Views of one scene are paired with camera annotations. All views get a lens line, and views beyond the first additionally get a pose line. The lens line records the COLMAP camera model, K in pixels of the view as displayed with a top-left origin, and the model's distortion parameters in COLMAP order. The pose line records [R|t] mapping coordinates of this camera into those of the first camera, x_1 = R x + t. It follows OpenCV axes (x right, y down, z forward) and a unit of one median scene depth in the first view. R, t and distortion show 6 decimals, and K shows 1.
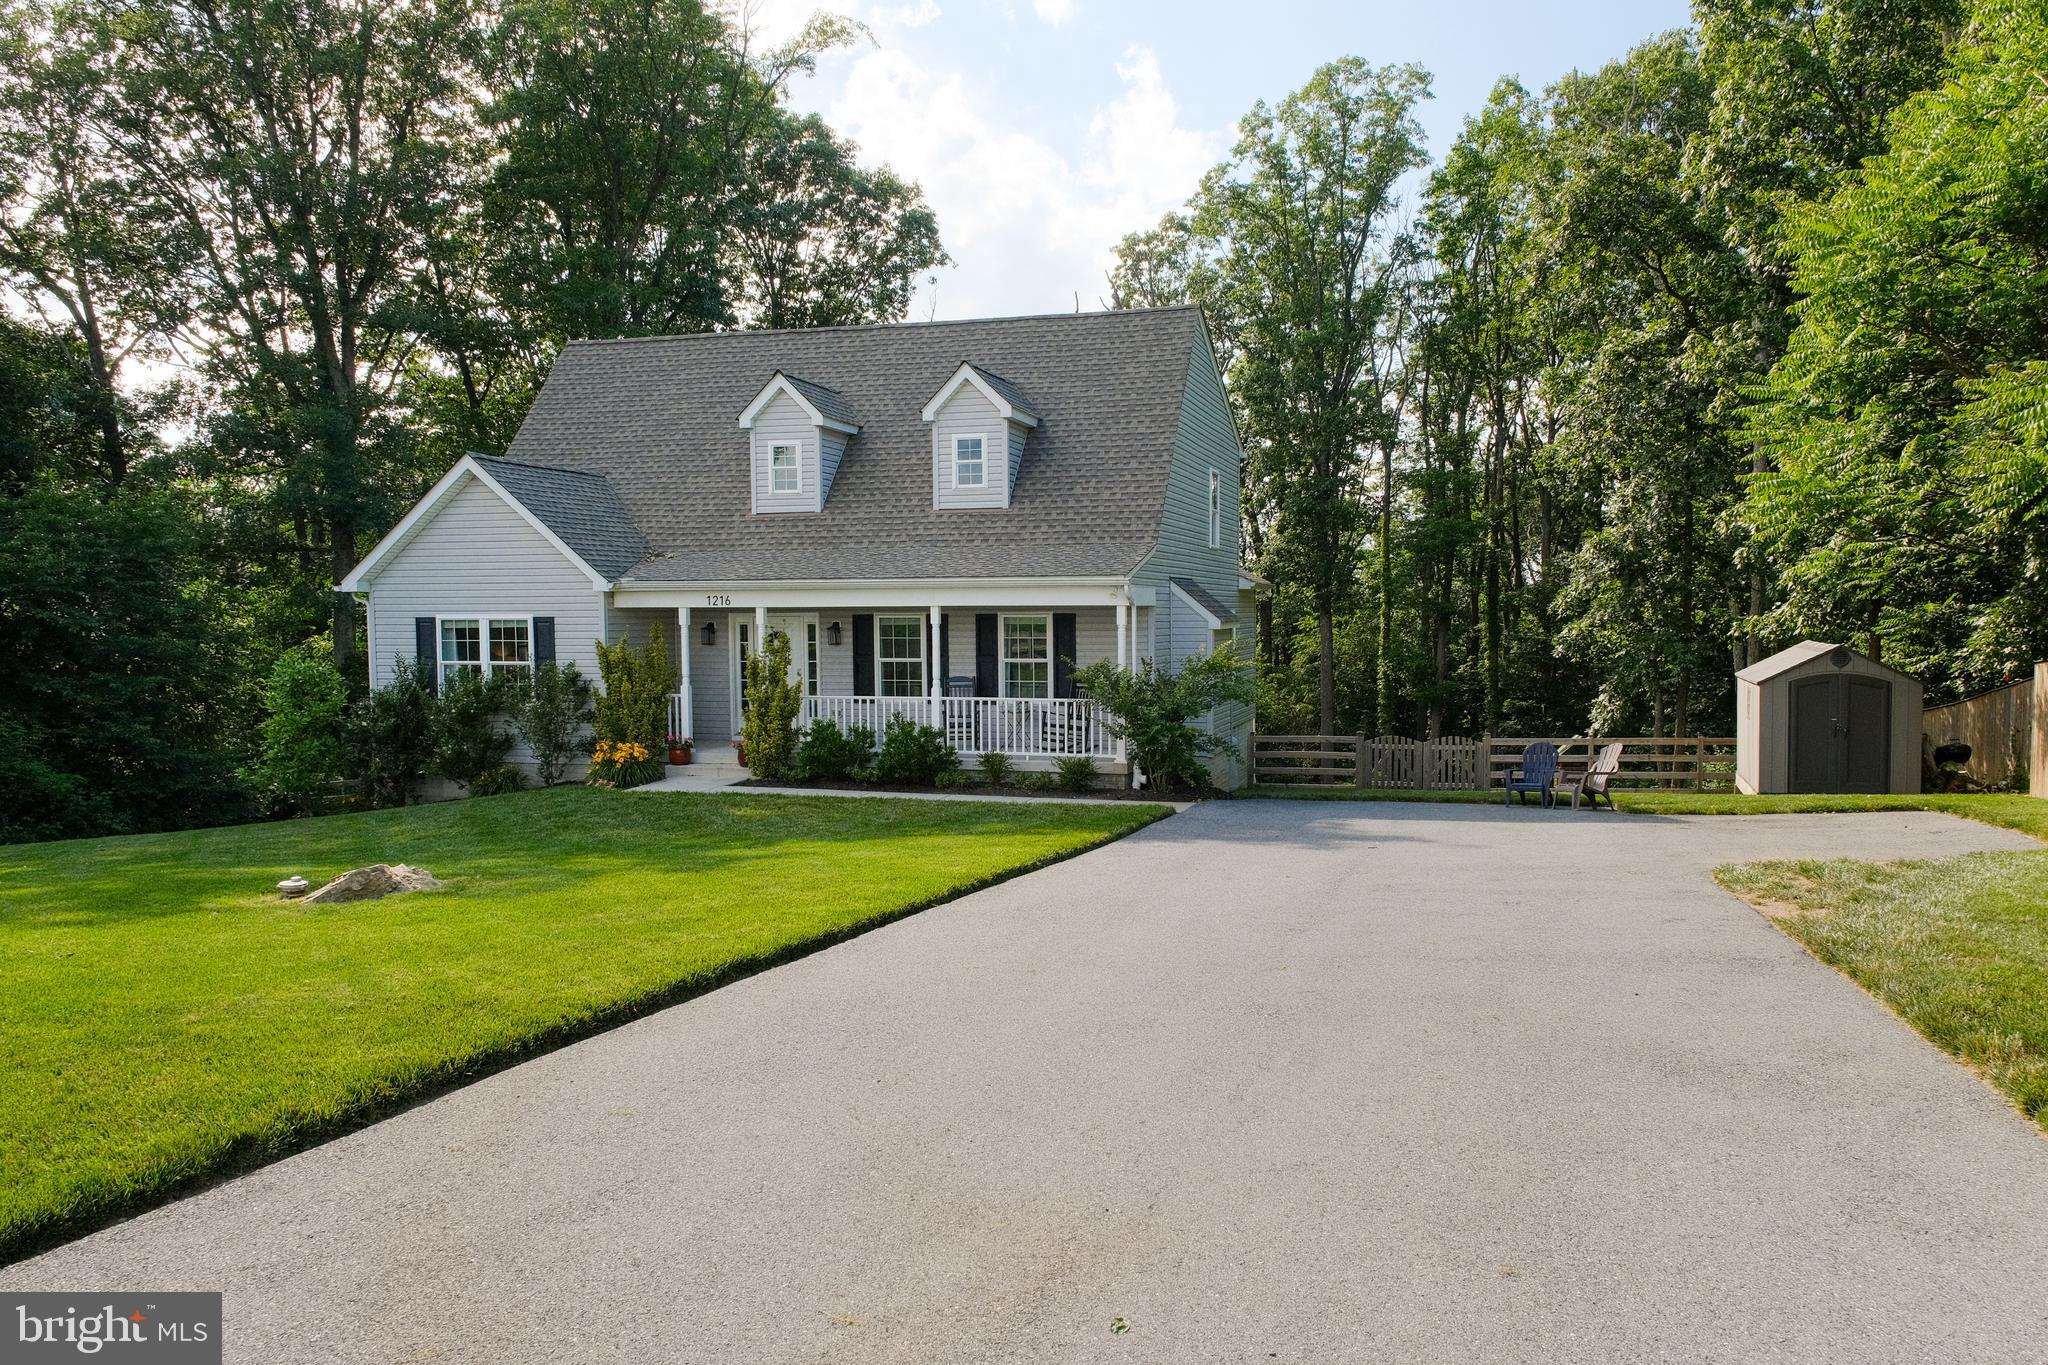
lens RADIAL K [[1510.5, 0, 1024.0], [0, 1510.5, 682.5], [0, 0, 1]] dist [-0.000478, -0.000950]
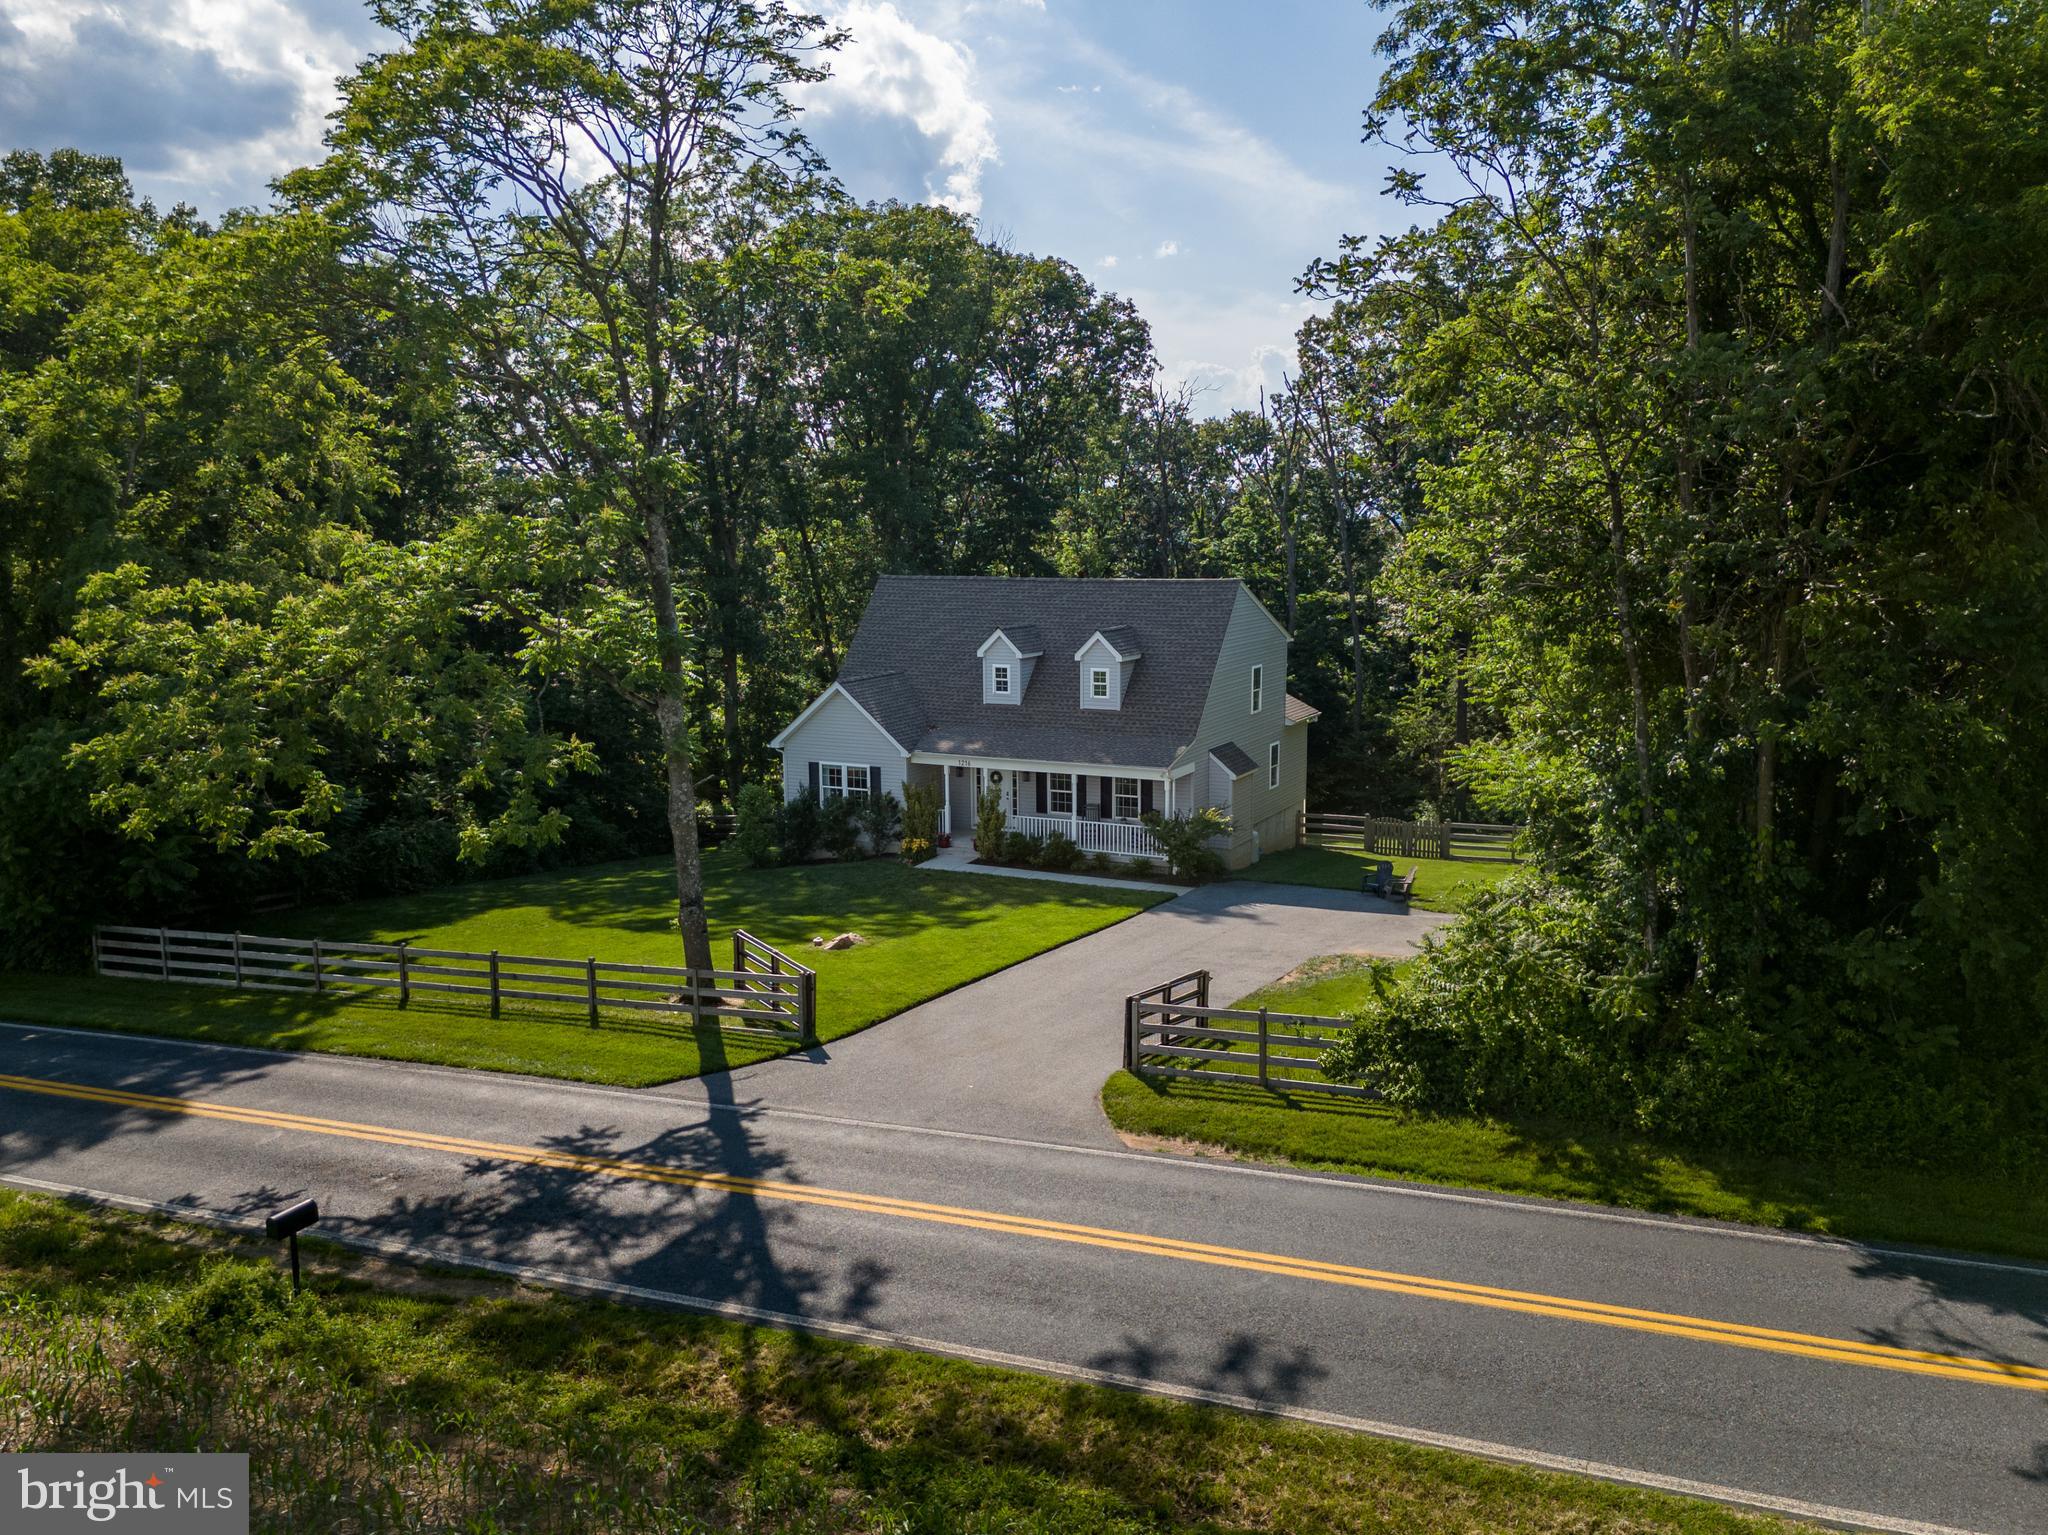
lens RADIAL K [[1521.9, 0, 1024.0], [0, 1521.9, 767.5], [0, 0, 1]] dist [0.040463, -0.000068]
pose [[0.985568, 0.024410, -0.167510, 0.191017], [-0.007738, 0.995011, 0.099465, -0.236747], [0.169102, -0.096733, 0.980840, -0.860124]]
